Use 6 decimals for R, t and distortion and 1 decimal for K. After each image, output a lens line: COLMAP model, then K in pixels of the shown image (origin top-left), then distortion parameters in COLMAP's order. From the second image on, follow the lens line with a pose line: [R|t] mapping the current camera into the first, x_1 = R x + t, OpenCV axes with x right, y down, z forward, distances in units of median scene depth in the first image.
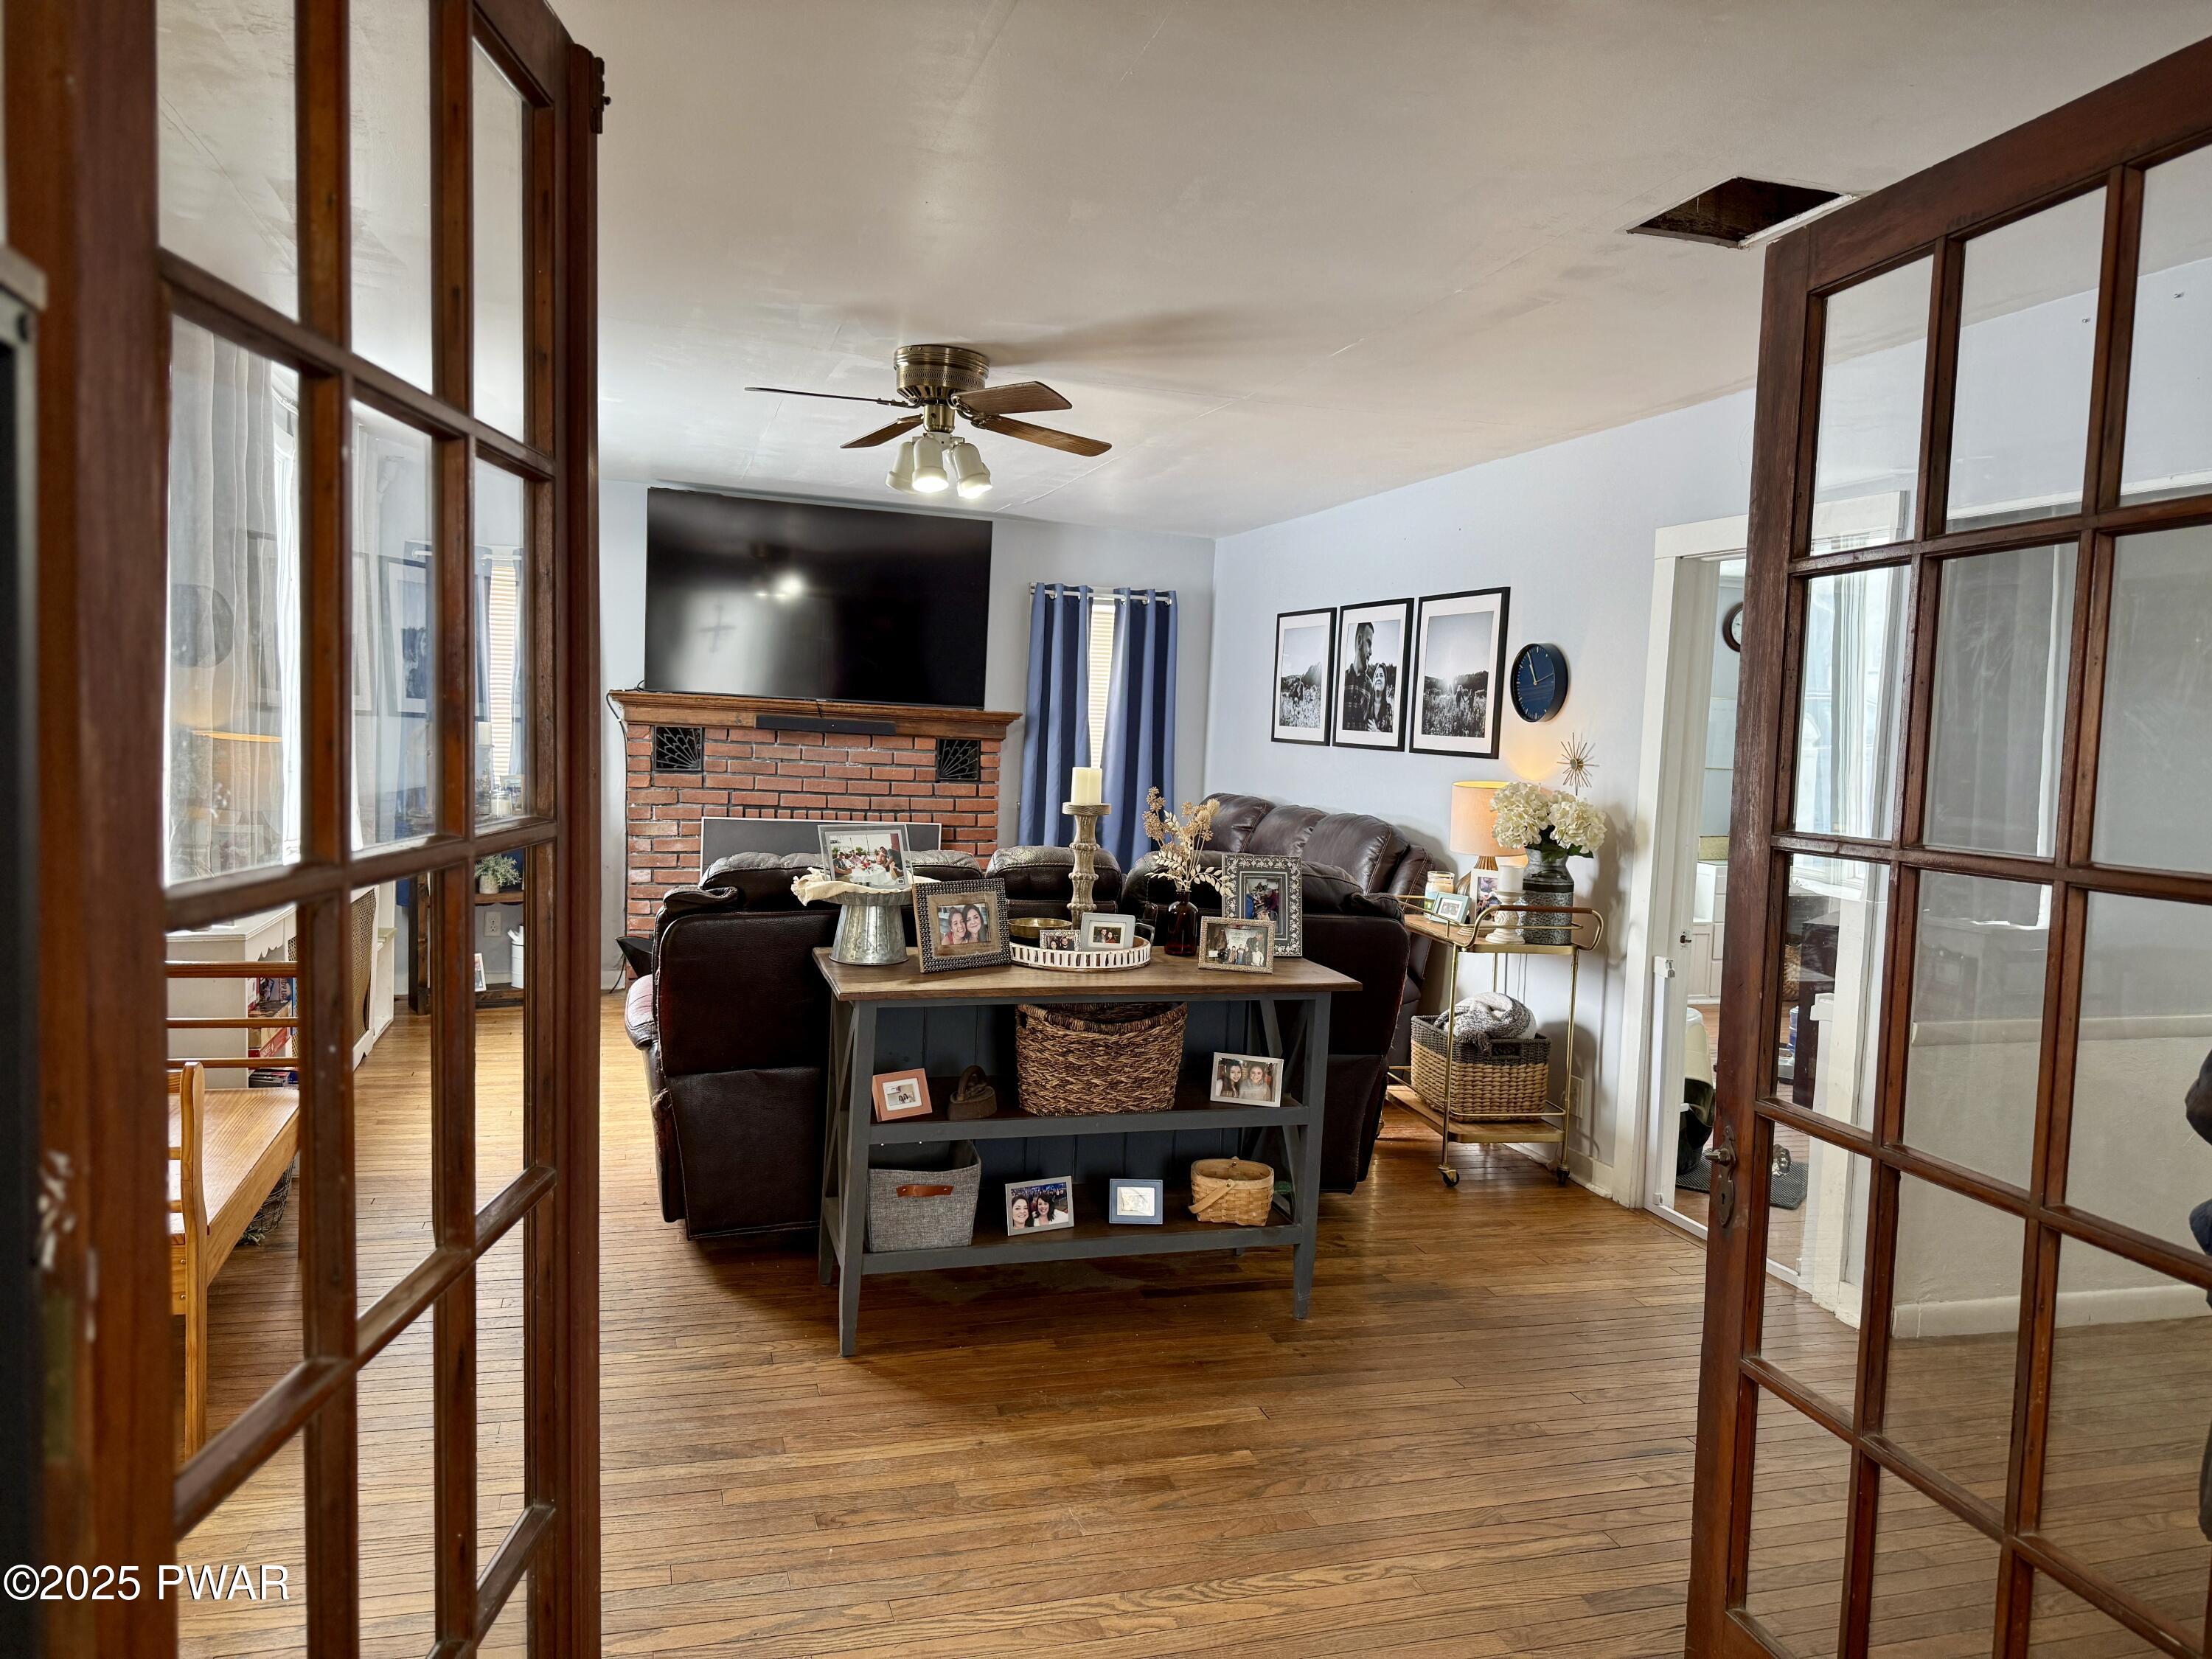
lens RADIAL K [[1524.2, 0, 1106.0], [0, 1524.2, 829.5], [0, 0, 1]] dist [0.167740, -0.278985]
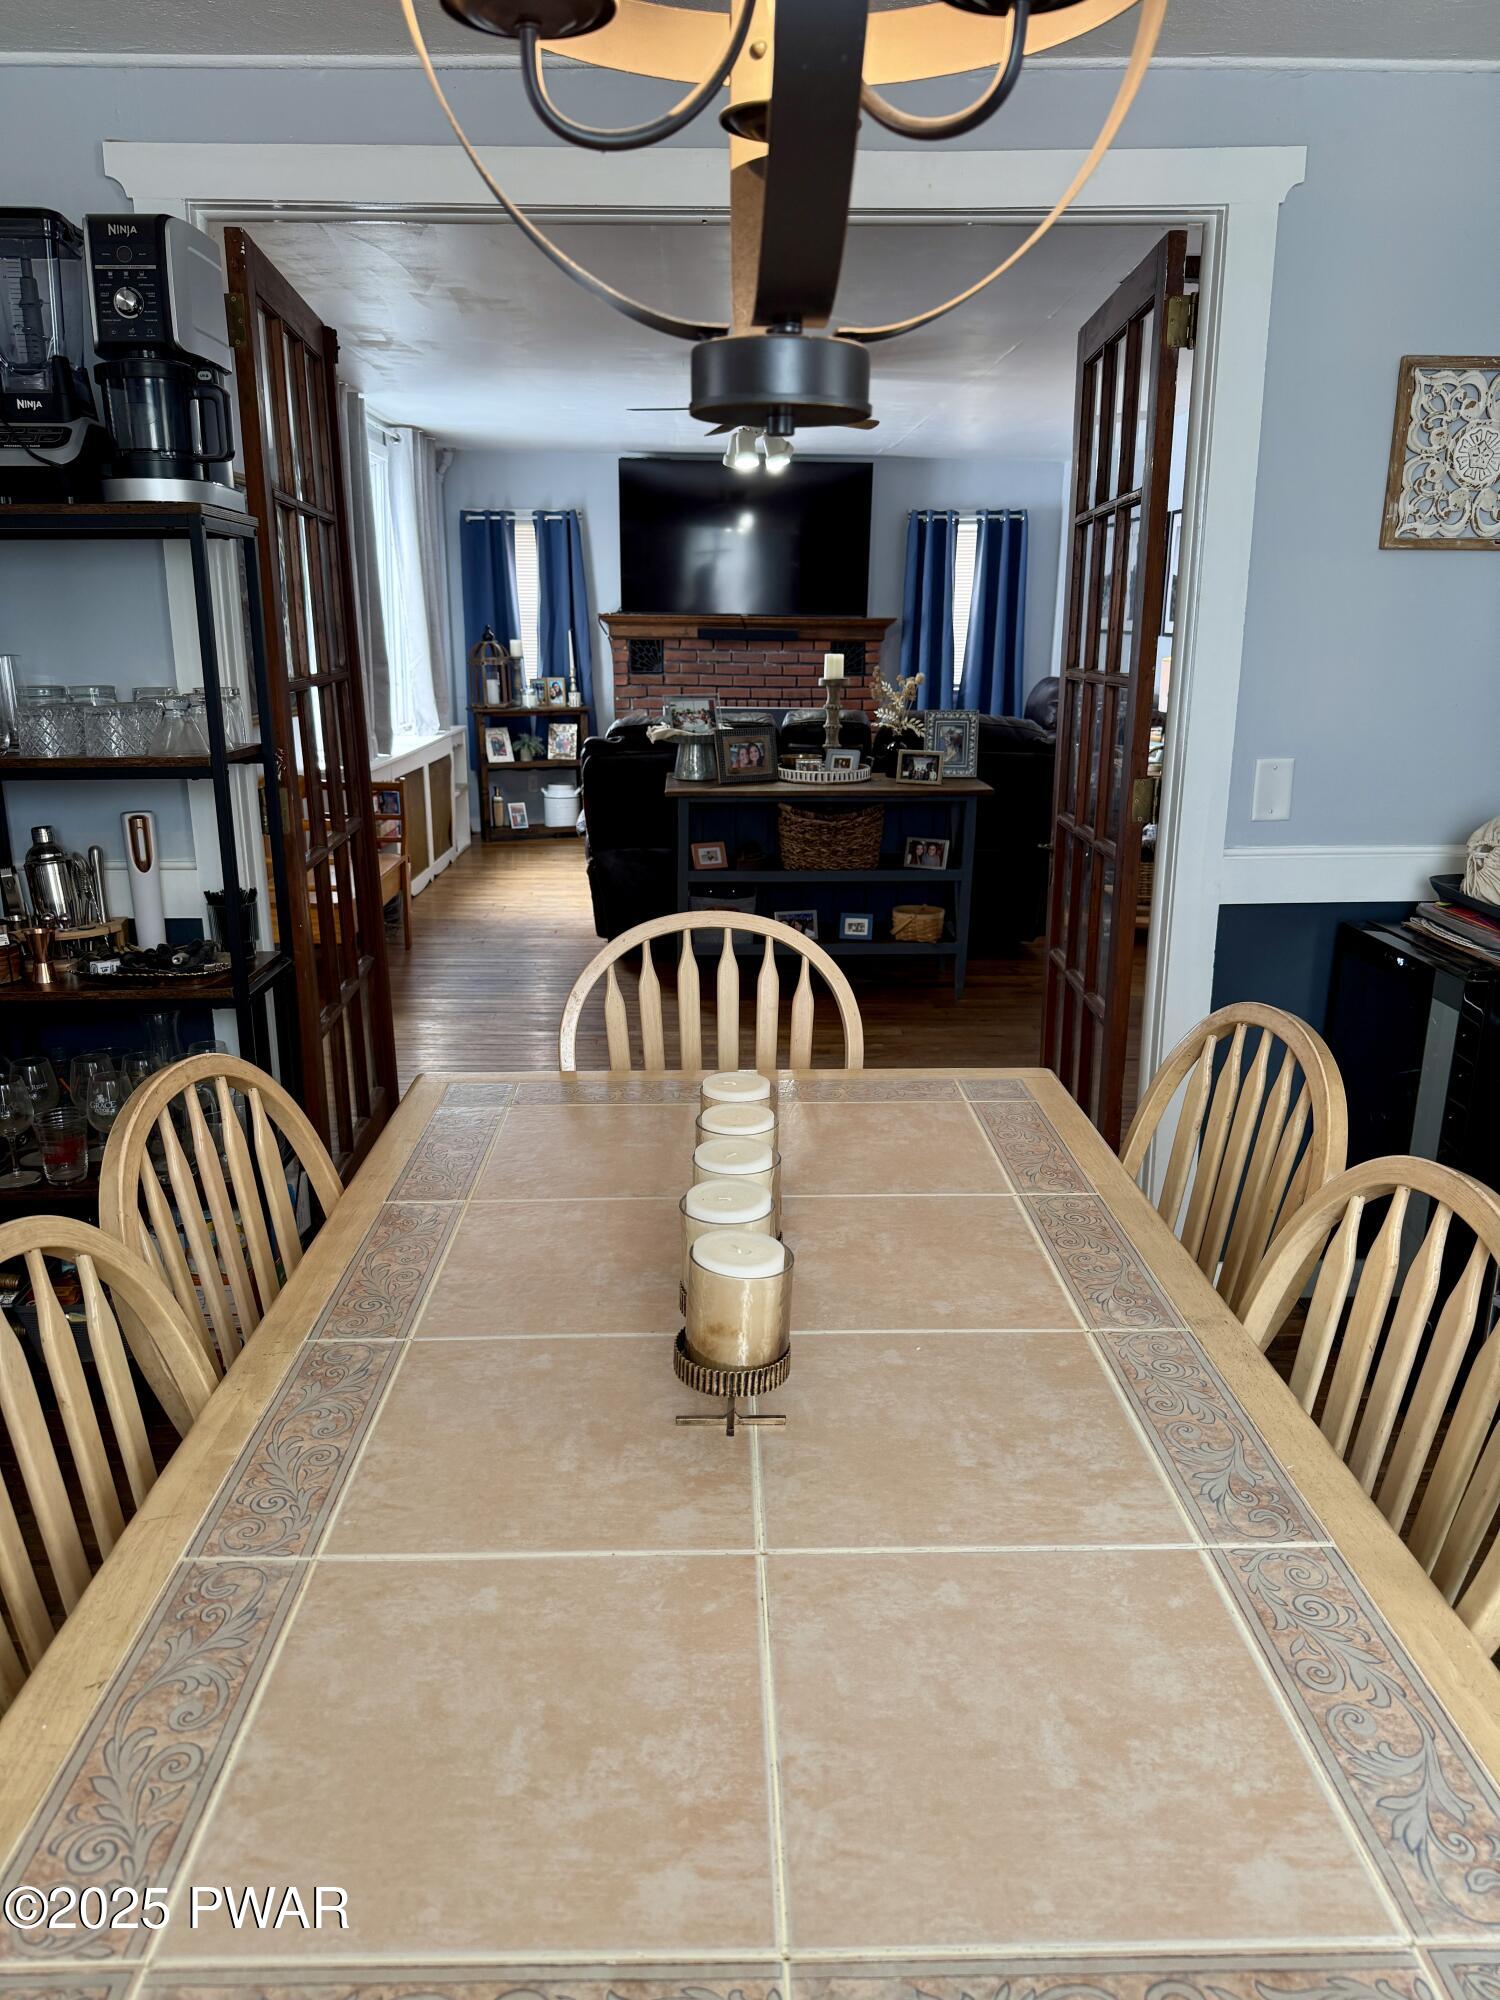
lens RADIAL K [[1378.1, 0, 750.0], [0, 1378.1, 1000.0], [0, 0, 1]] dist [0.167740, -0.278985]
pose [[0.965812, 0.033627, -0.257053, 0.274388], [0.015049, 0.982607, 0.185084, 0.040970], [0.258806, -0.182625, 0.948508, -0.420439]]
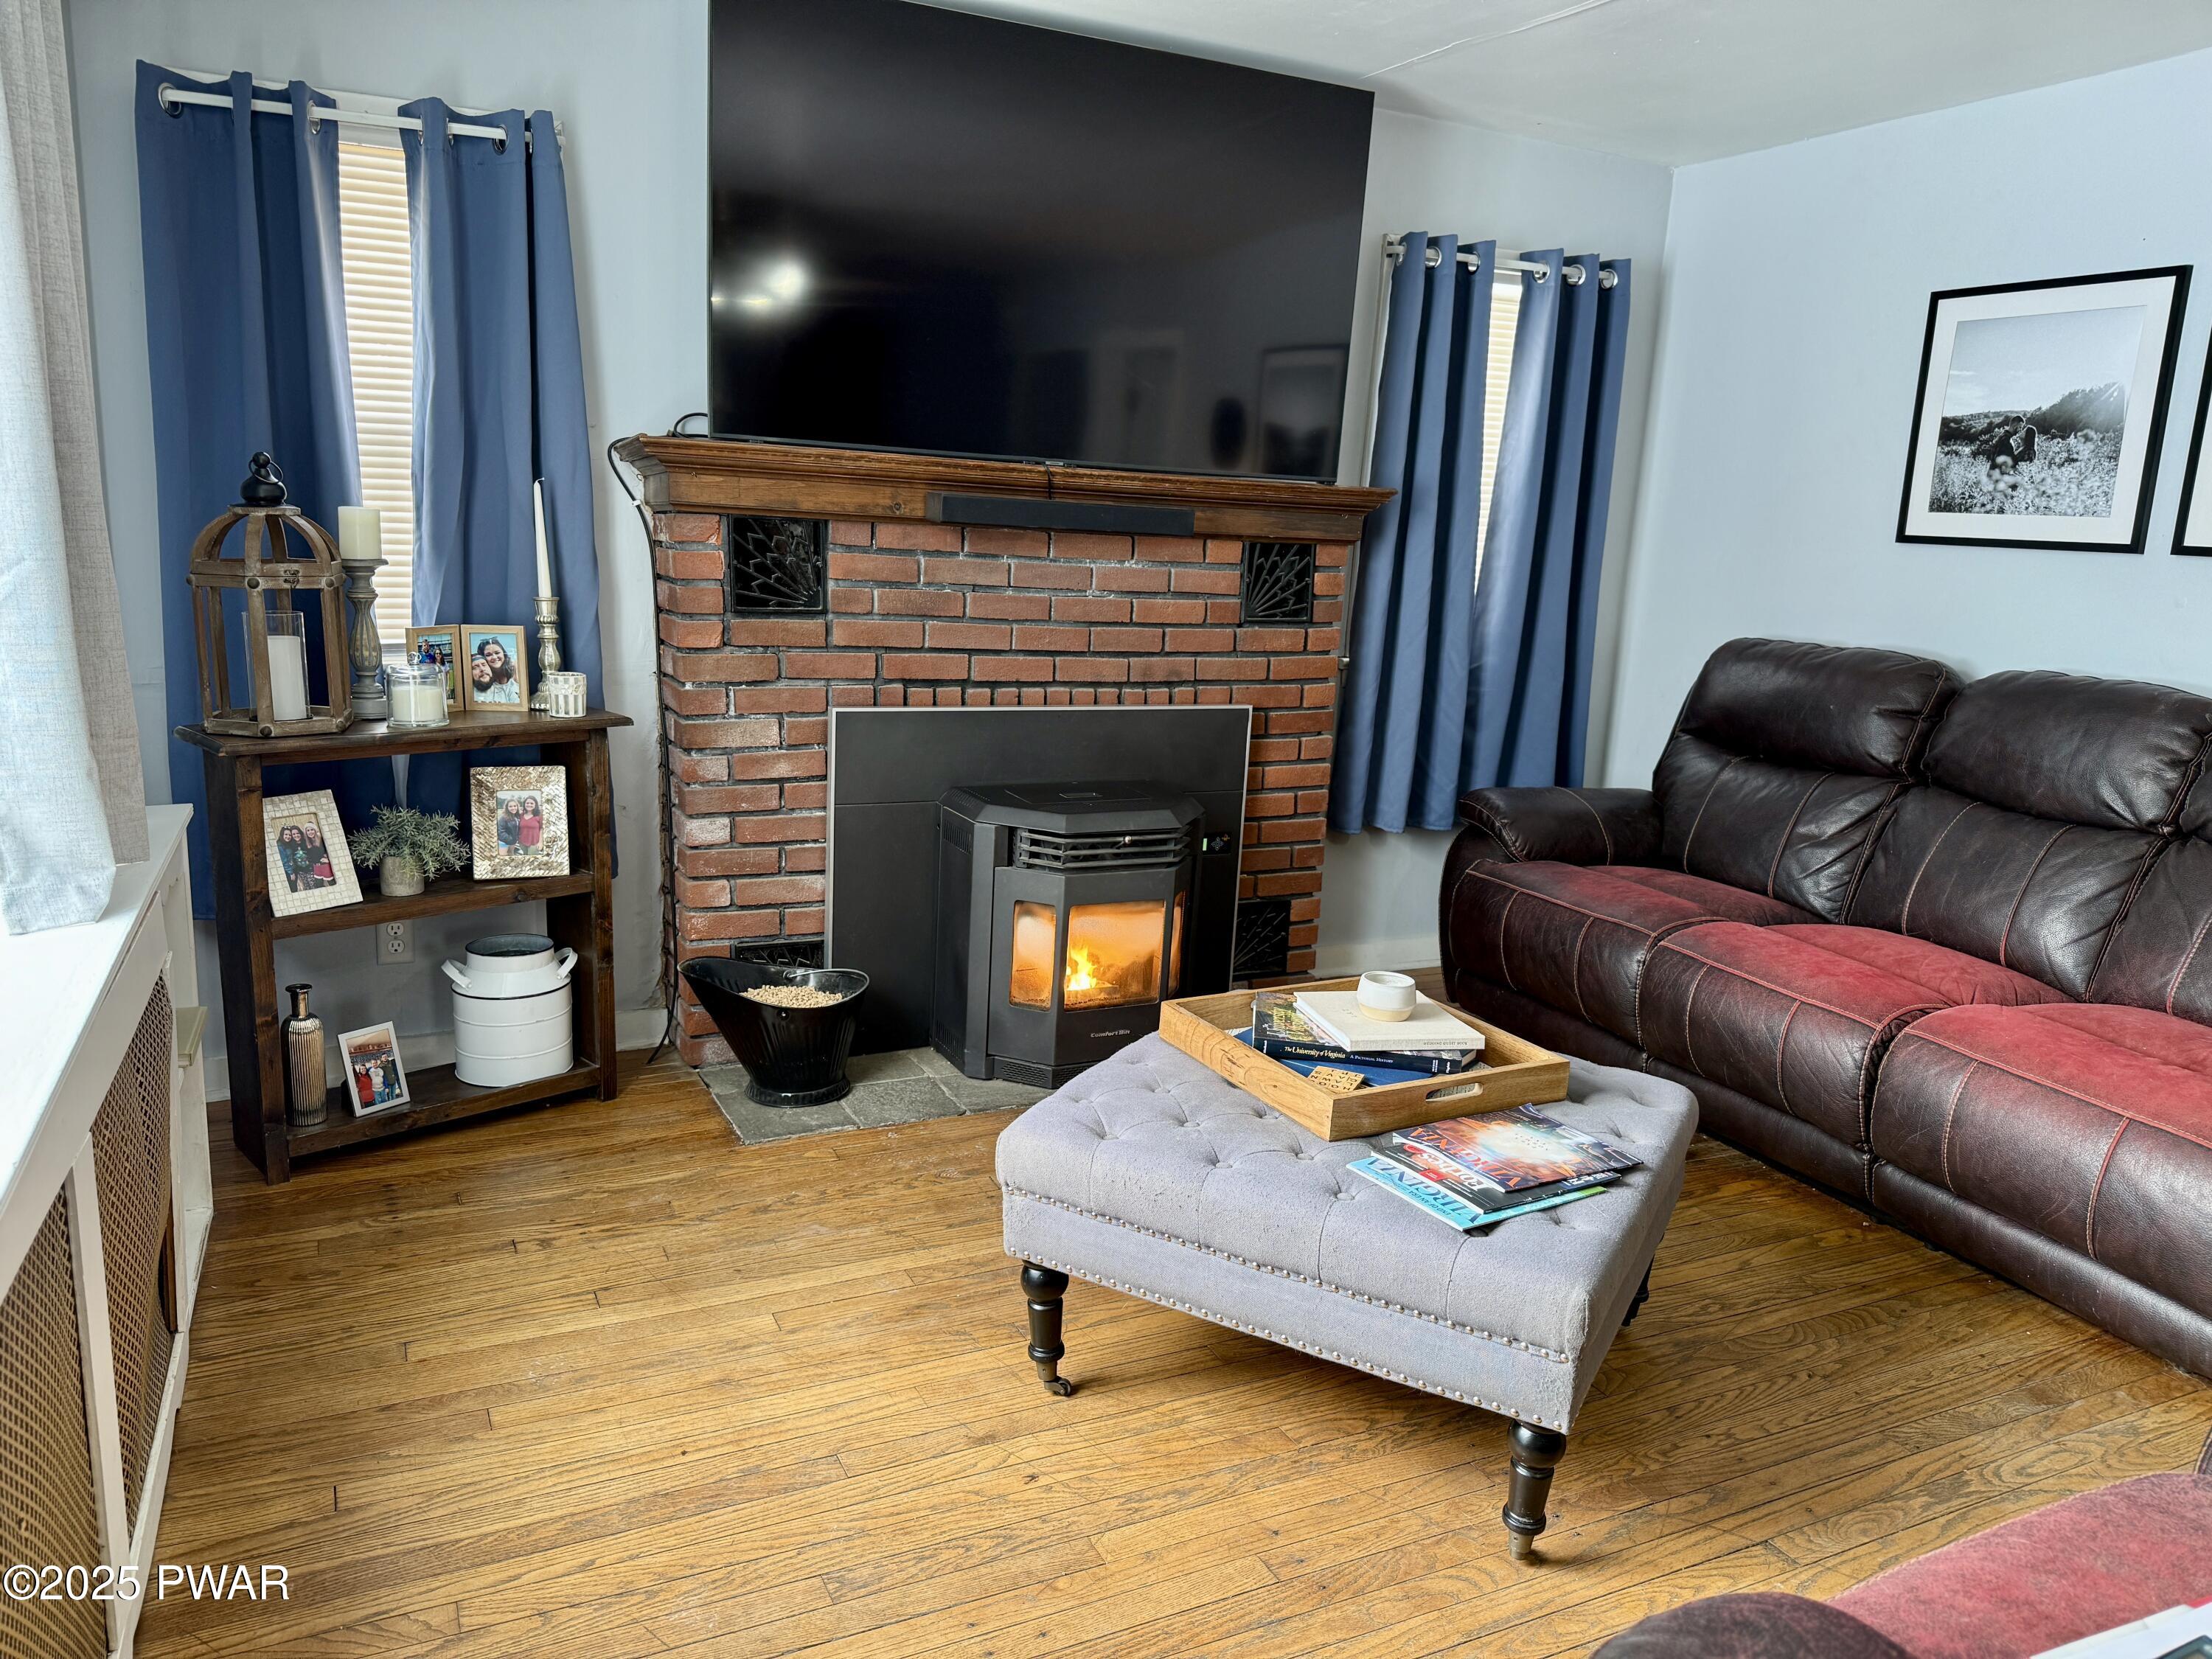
lens RADIAL K [[1551.1, 0, 1106.0], [0, 1551.1, 829.5], [0, 0, 1]] dist [0.112092, -0.140393]
pose [[0.987718, -0.028949, 0.153541, -0.469638], [0.008486, 0.991175, 0.132286, -0.063718], [-0.156016, -0.129359, 0.979247, 0.926342]]
